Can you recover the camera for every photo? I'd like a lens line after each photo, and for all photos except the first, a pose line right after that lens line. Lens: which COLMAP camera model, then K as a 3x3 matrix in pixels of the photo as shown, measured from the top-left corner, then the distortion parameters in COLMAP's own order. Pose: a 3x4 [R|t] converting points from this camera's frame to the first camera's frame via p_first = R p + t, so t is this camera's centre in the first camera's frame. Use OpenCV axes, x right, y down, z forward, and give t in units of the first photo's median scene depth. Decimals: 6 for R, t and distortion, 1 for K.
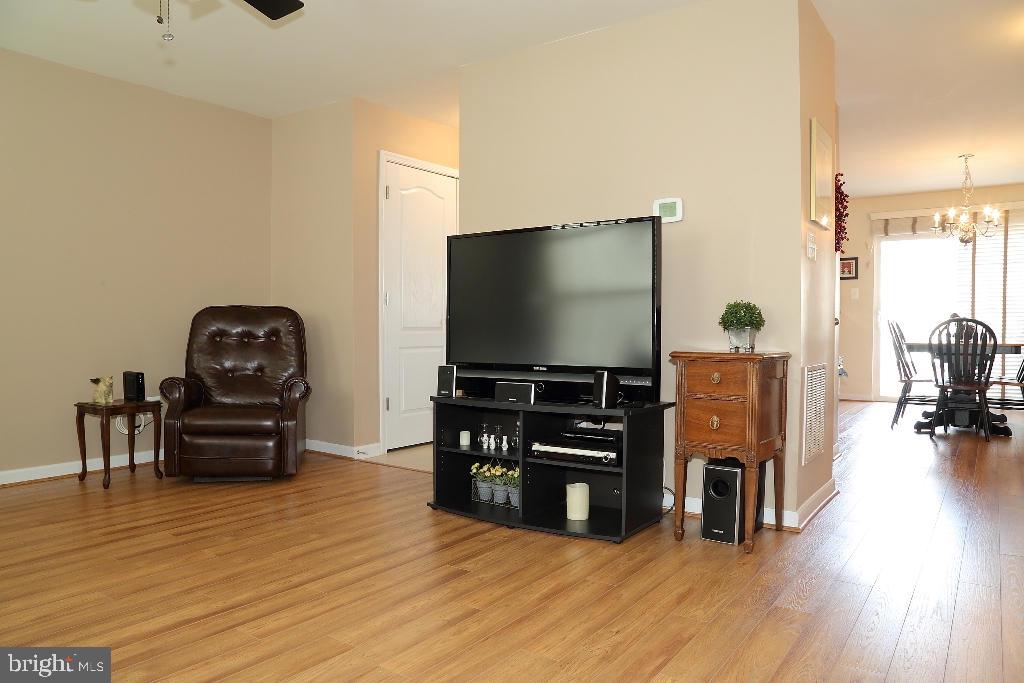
lens RADIAL K [[710.5, 0, 513.1], [0, 710.5, 344.4], [0, 0, 1]] dist [-0.127404, 0.069009]
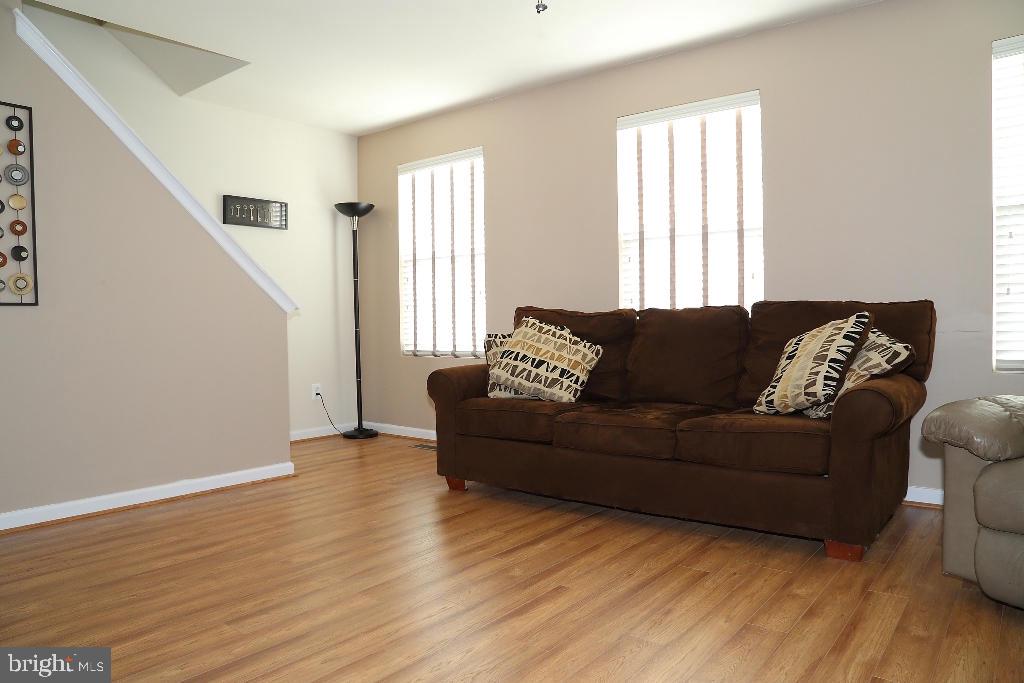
lens RADIAL K [[710.5, 0, 513.1], [0, 710.5, 344.4], [0, 0, 1]] dist [-0.127404, 0.069009]
pose [[-0.998657, 0.013090, 0.050135, -0.374375], [0.016021, 0.998158, 0.058512, -0.038419], [-0.049277, 0.059237, -0.997027, 1.435907]]
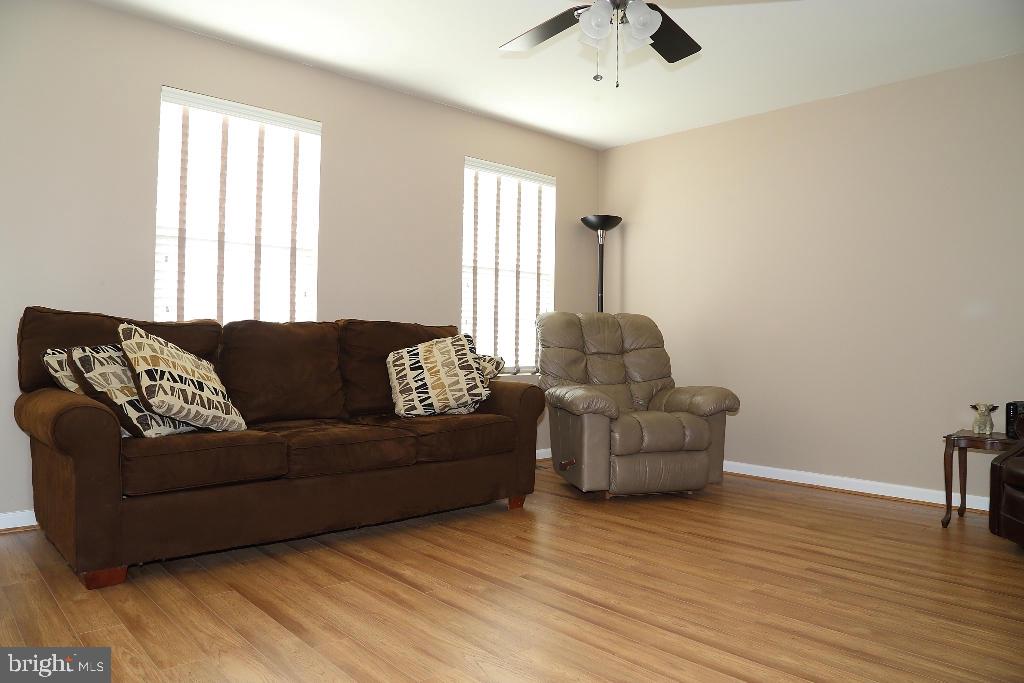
lens RADIAL K [[703.7, 0, 528.6], [0, 703.7, 333.2], [0, 0, 1]] dist [-0.072407, -0.001023]
pose [[-0.181442, -0.011325, -0.983336, 0.502157], [-0.044762, 0.998992, -0.003246, -0.020614], [0.982382, 0.043427, -0.181766, 0.798182]]
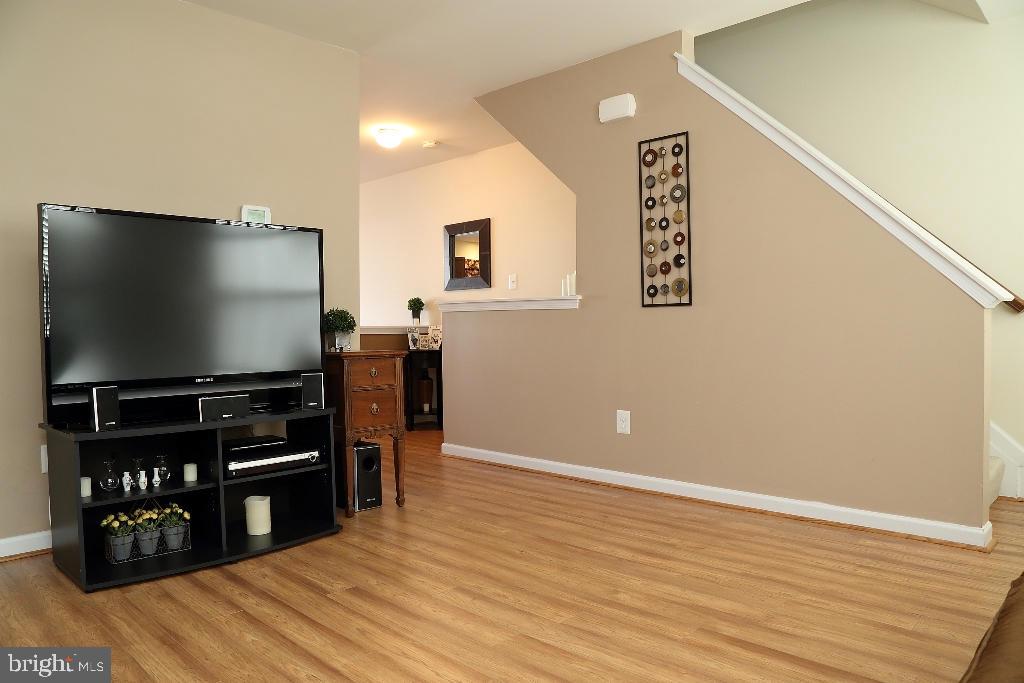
lens RADIAL K [[710.5, 0, 513.1], [0, 710.5, 344.4], [0, 0, 1]] dist [-0.127404, 0.069009]
pose [[0.141755, -0.027427, 0.989522, -0.846138], [0.032258, 0.999213, 0.023075, -0.019585], [-0.989376, 0.028649, 0.142528, 0.563264]]
